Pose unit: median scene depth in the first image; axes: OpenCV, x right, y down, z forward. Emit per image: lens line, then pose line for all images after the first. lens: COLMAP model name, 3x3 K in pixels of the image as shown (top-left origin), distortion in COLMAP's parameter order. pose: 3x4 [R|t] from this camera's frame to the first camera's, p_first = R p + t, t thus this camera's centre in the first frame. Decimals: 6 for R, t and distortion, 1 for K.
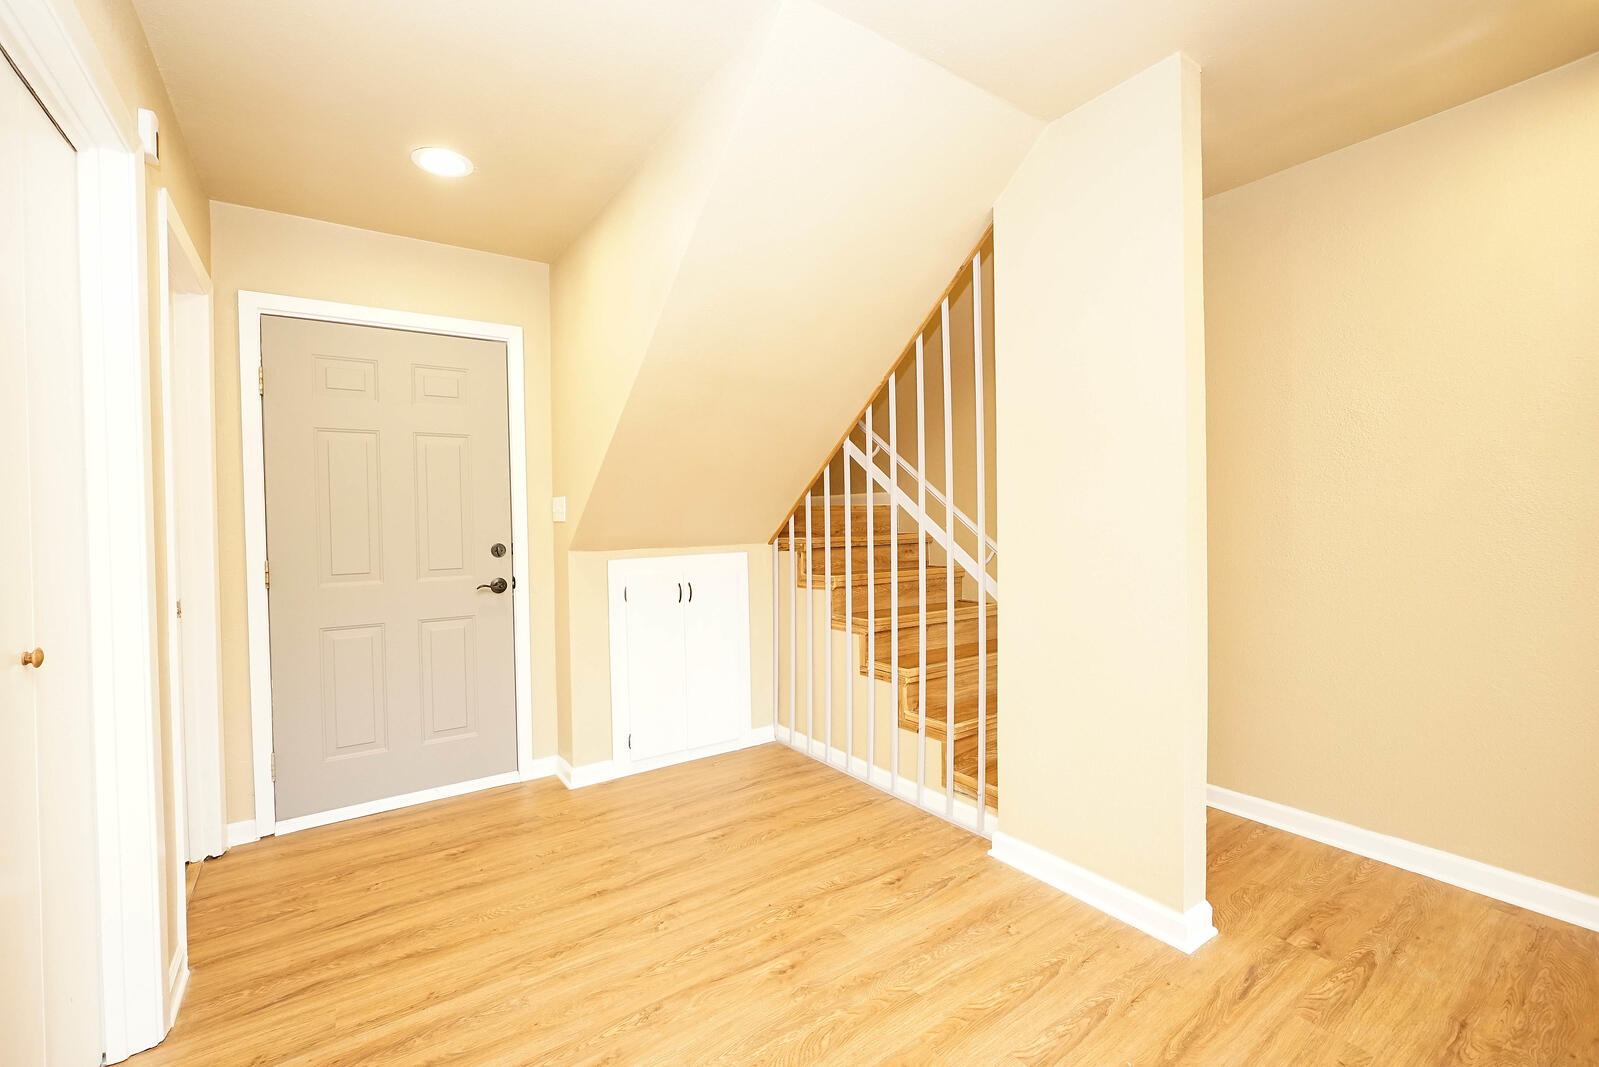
lens RADIAL K [[654.0, 0, 788.8], [0, 654.0, 527.9], [0, 0, 1]] dist [-0.015029, 0.000182]
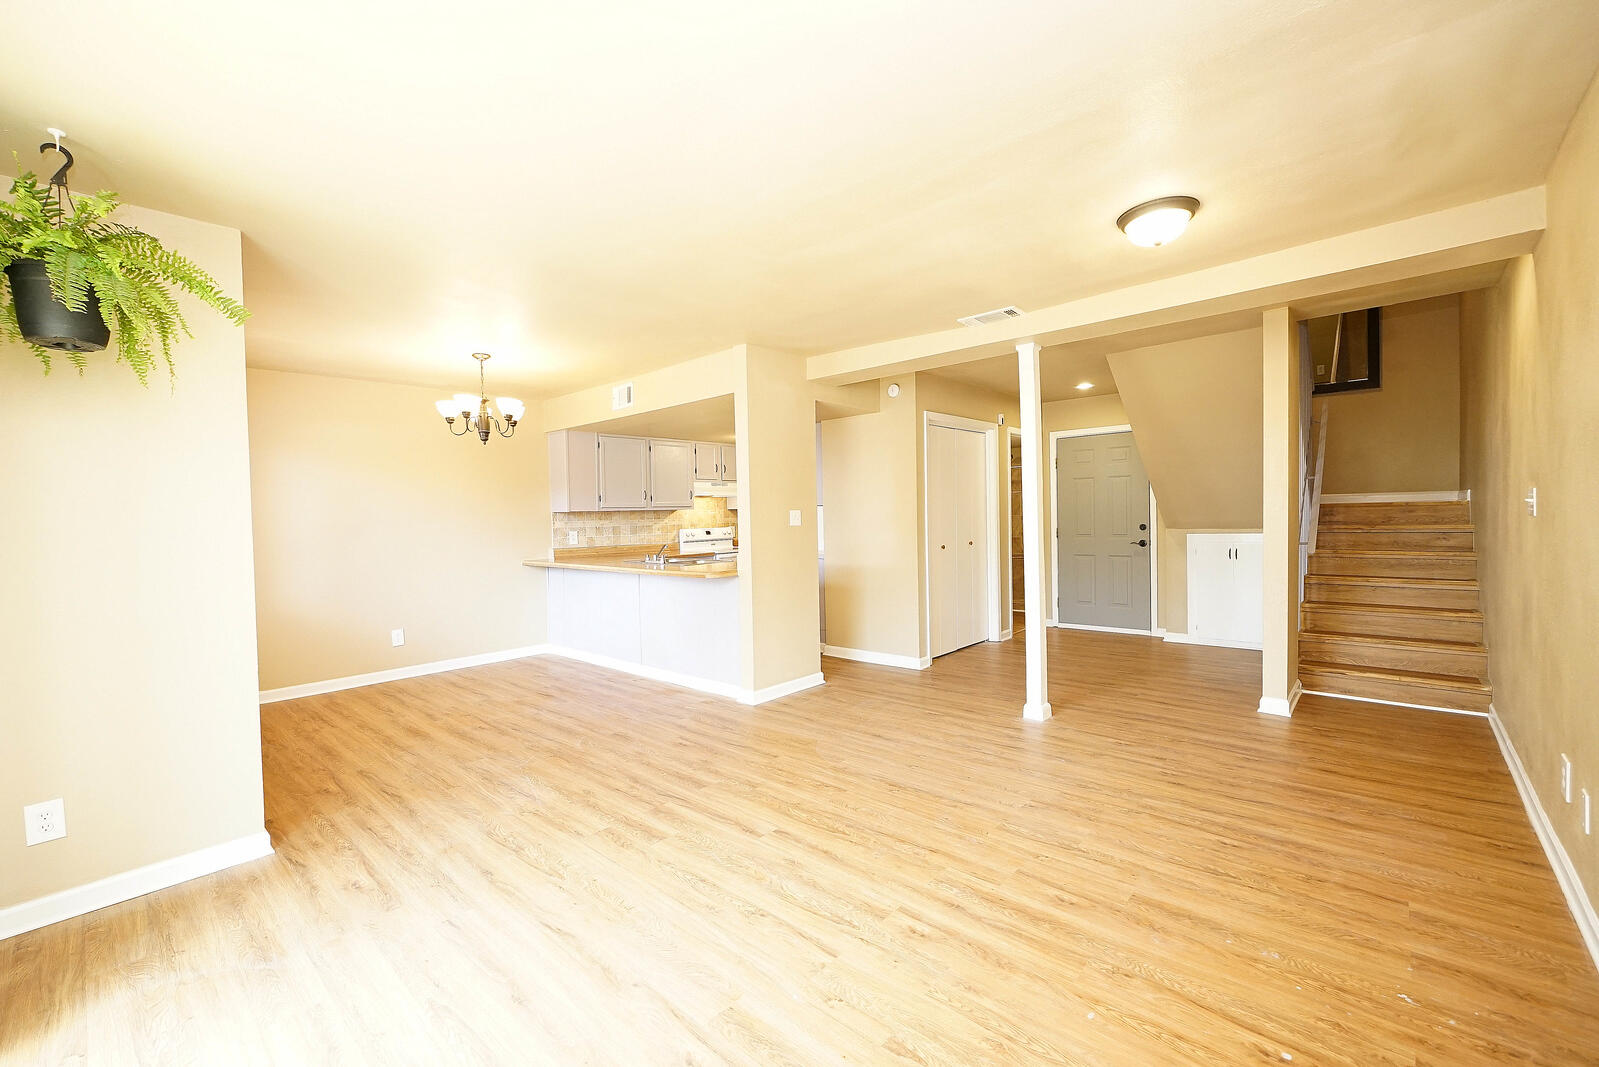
lens RADIAL K [[665.6, 0, 781.7], [0, 665.6, 530.1], [0, 0, 1]] dist [-0.016942, 0.005960]
pose [[0.237358, 0.032916, -0.970864, 1.715397], [0.003252, 0.999393, 0.034678, -0.044203], [0.971417, -0.011389, 0.237107, -0.840580]]
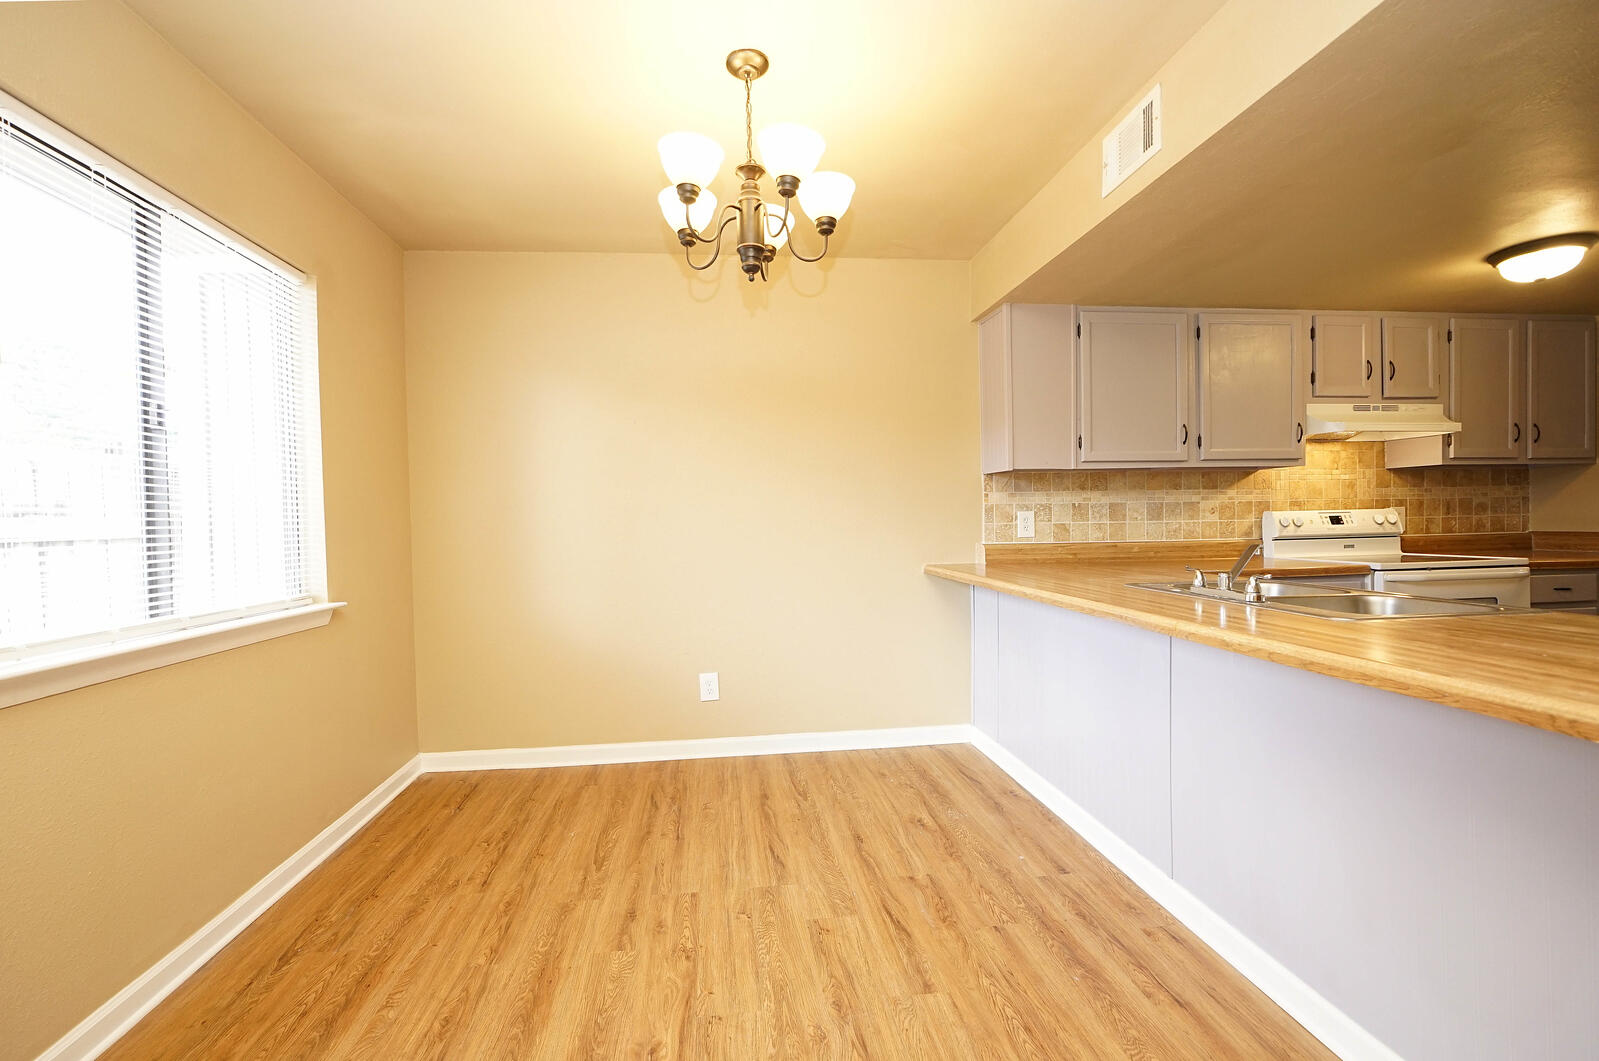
lens RADIAL K [[681.0, 0, 790.6], [0, 681.0, 529.4], [0, 0, 1]] dist [-0.020084, 0.007460]
pose [[-0.454415, 0.038788, -0.889945, 0.381945], [0.011185, 0.999221, 0.037840, 0.028957], [0.890720, 0.007241, -0.454494, -0.816012]]
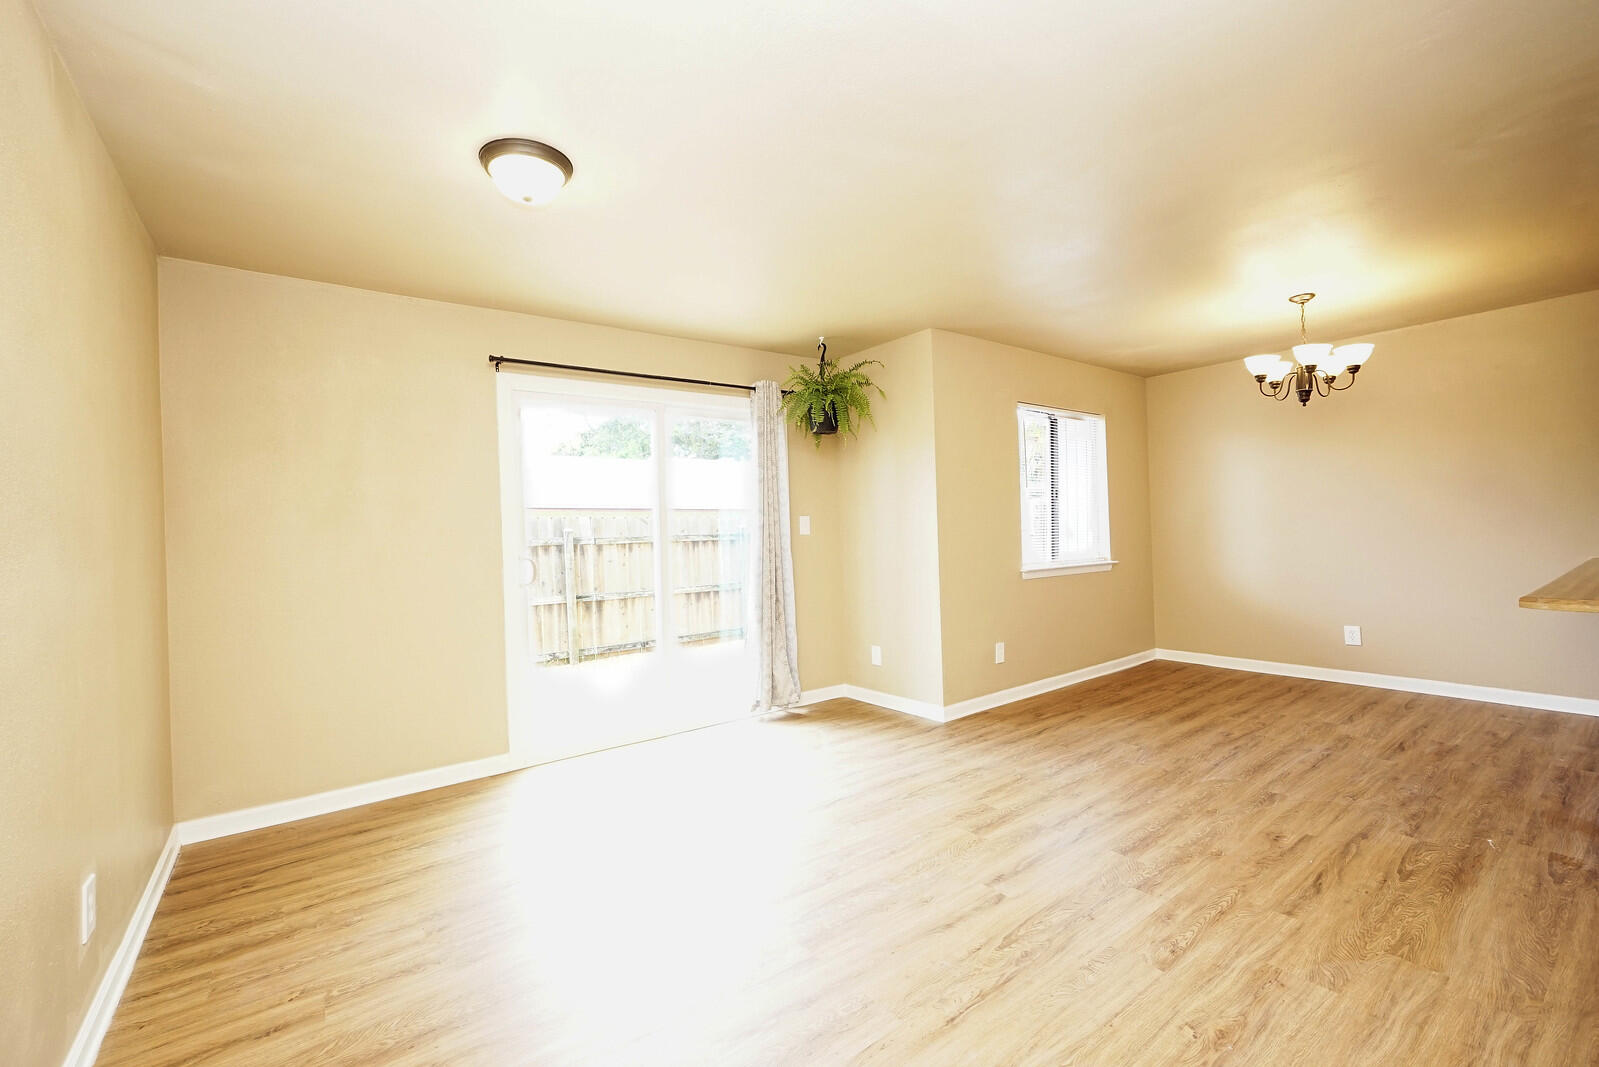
lens RADIAL K [[665.6, 0, 781.7], [0, 665.6, 530.1], [0, 0, 1]] dist [-0.016942, 0.005960]
pose [[-0.997796, 0.048134, -0.045681, 0.983126], [0.047513, 0.998764, 0.014591, -0.021514], [0.046327, 0.012388, -0.998850, 0.249604]]
